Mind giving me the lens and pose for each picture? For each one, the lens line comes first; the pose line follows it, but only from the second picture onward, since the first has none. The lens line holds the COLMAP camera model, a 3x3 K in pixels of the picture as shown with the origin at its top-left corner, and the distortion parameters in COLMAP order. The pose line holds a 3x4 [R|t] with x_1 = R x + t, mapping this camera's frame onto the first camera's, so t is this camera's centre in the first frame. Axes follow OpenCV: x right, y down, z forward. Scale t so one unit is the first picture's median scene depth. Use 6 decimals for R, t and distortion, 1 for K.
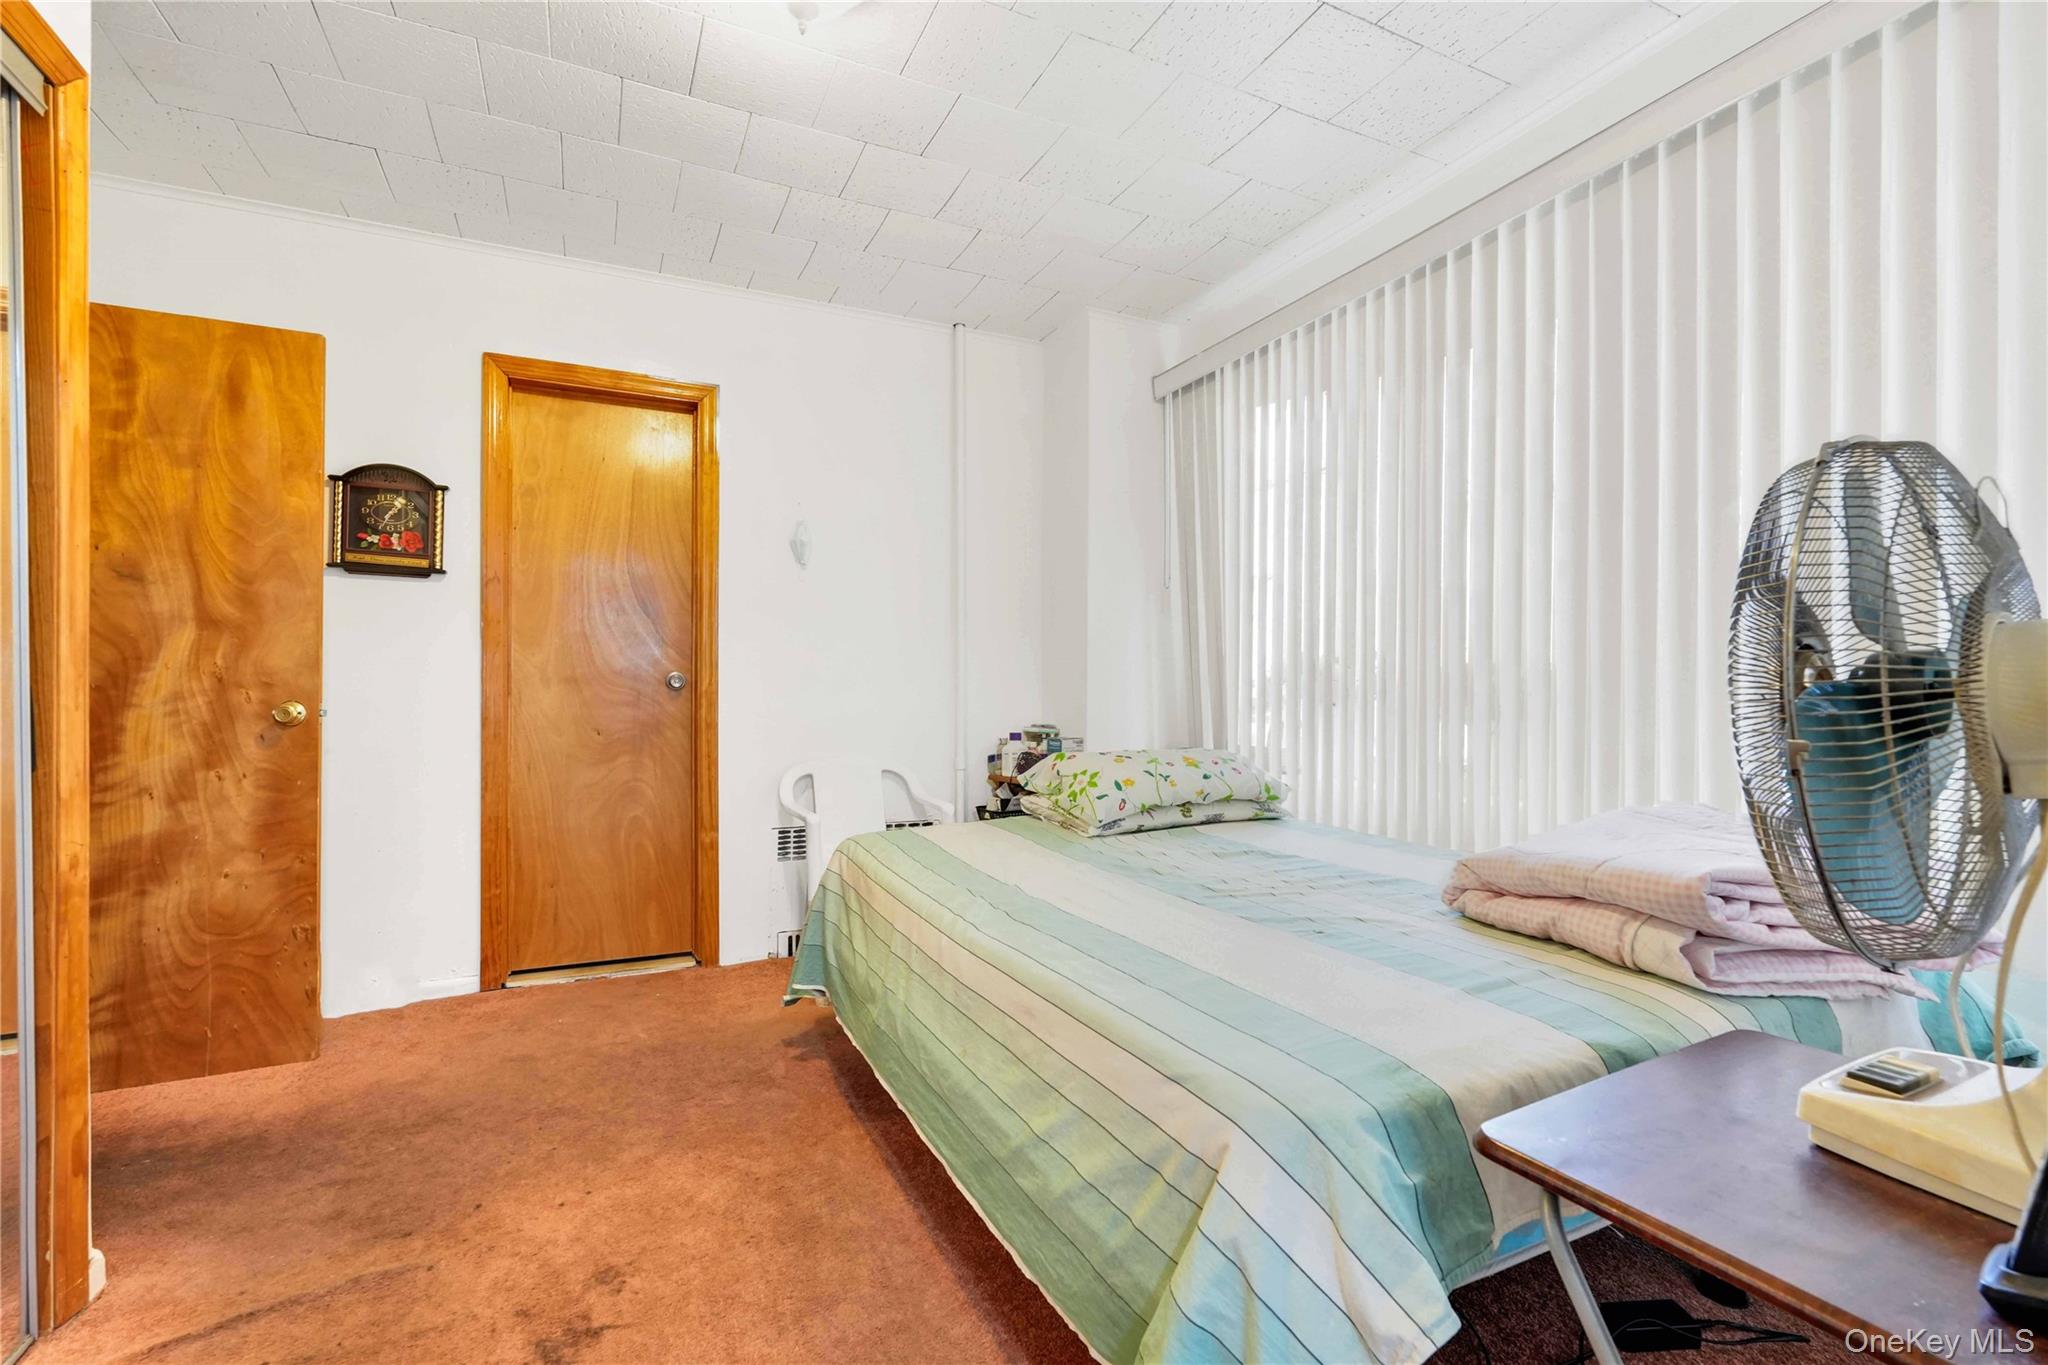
lens RADIAL K [[894.3, 0, 1022.3], [0, 894.3, 682.2], [0, 0, 1]] dist [-0.000725, 0.000408]
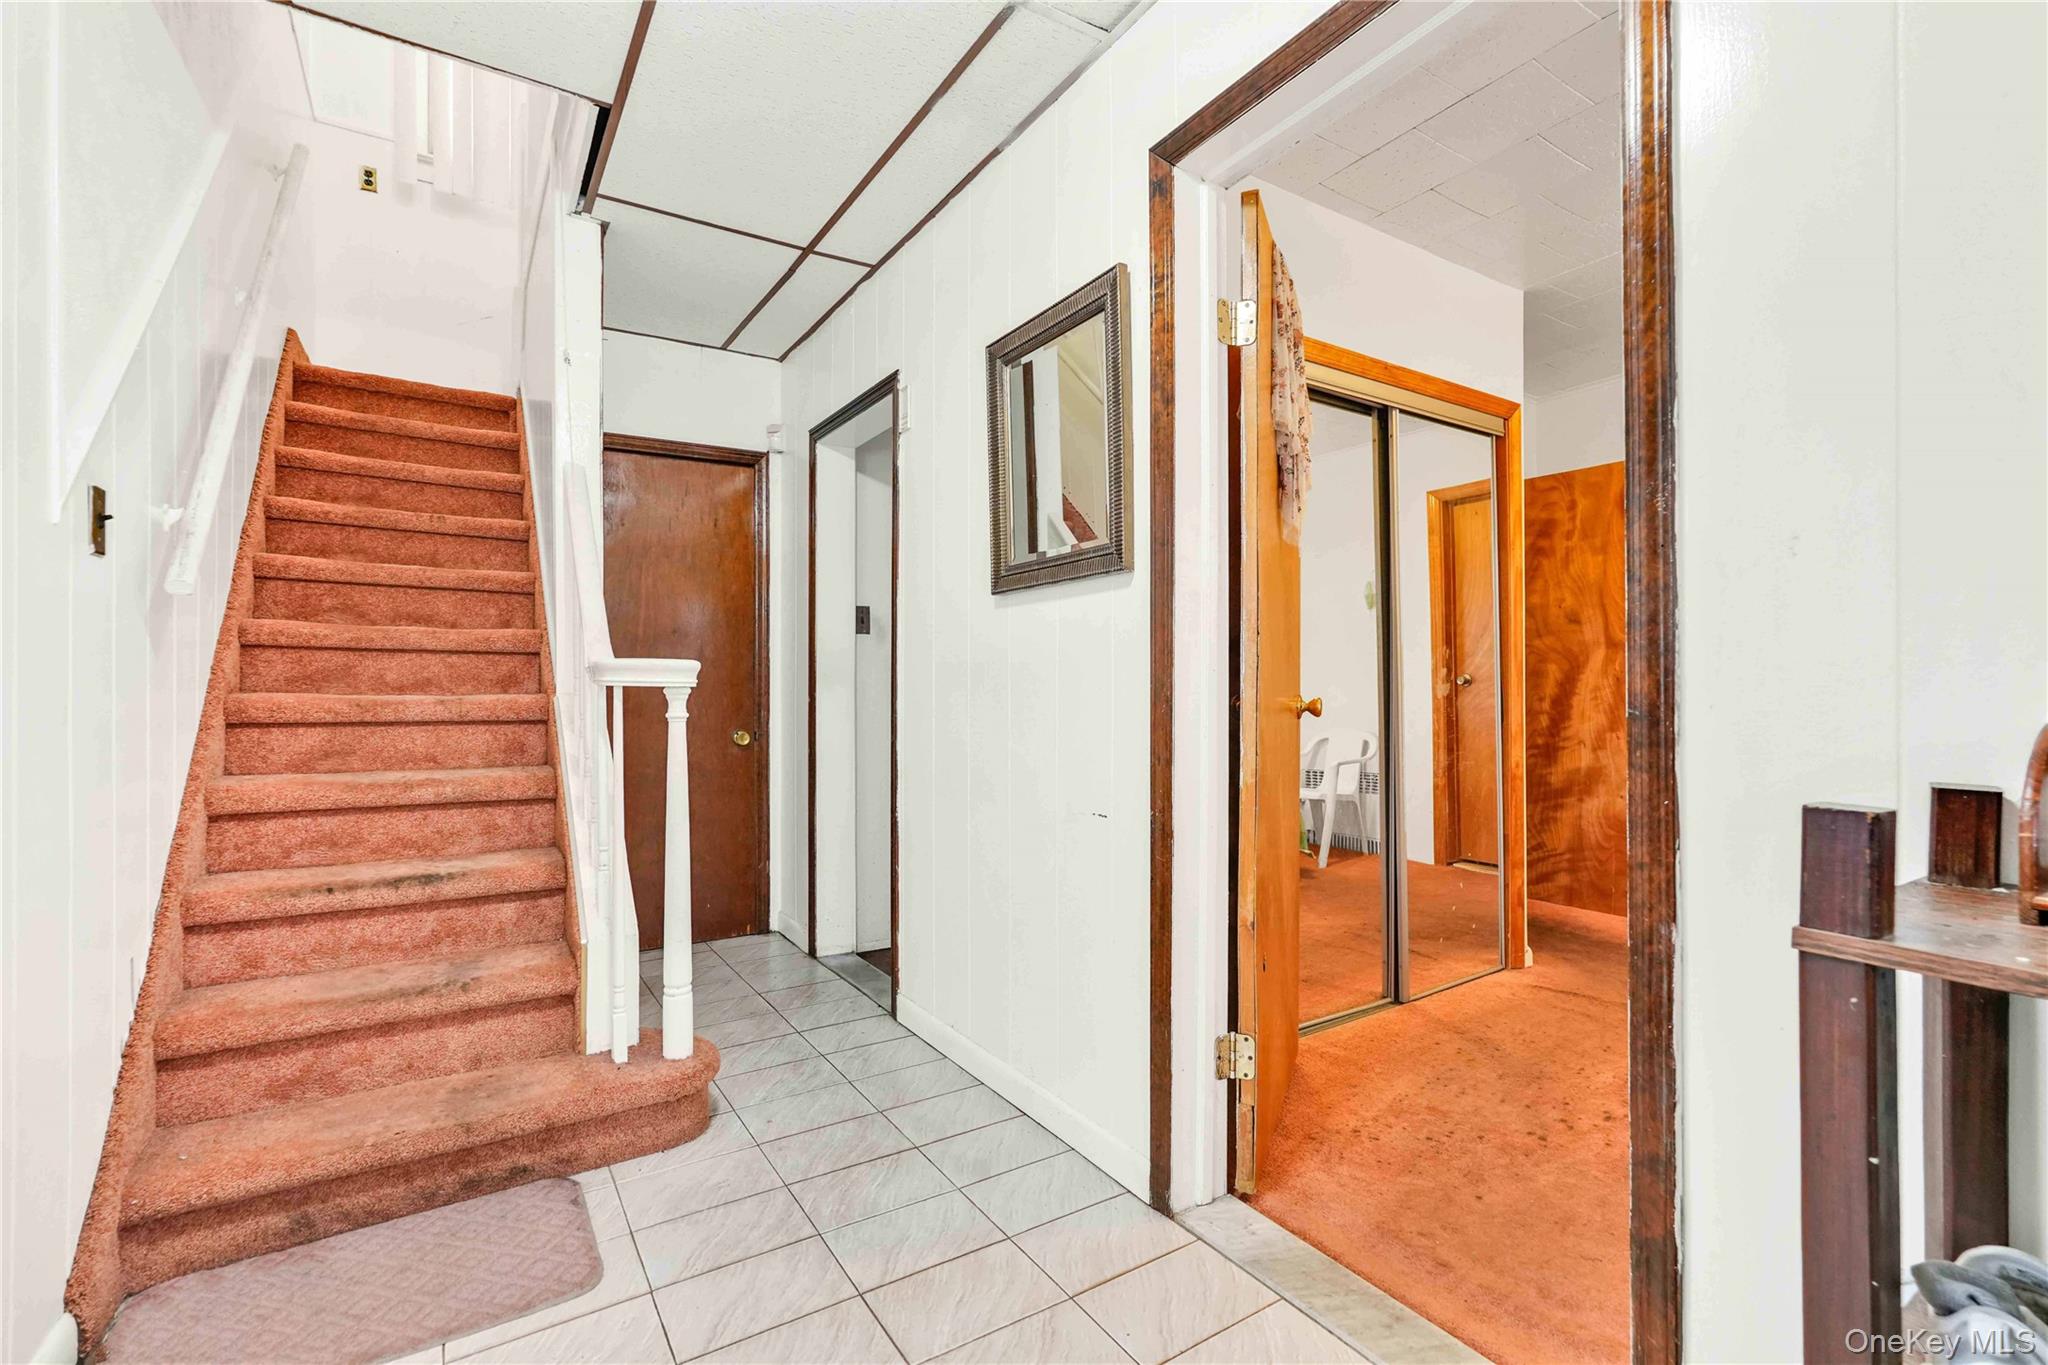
lens RADIAL K [[894.3, 0, 1021.8], [0, 894.3, 683.6], [0, 0, 1]] dist [-0.000725, 0.000408]
pose [[0.118597, -0.002972, -0.992938, 0.632818], [0.010333, 0.999945, -0.001759, -0.002250], [0.992889, -0.010052, 0.118621, -0.301691]]
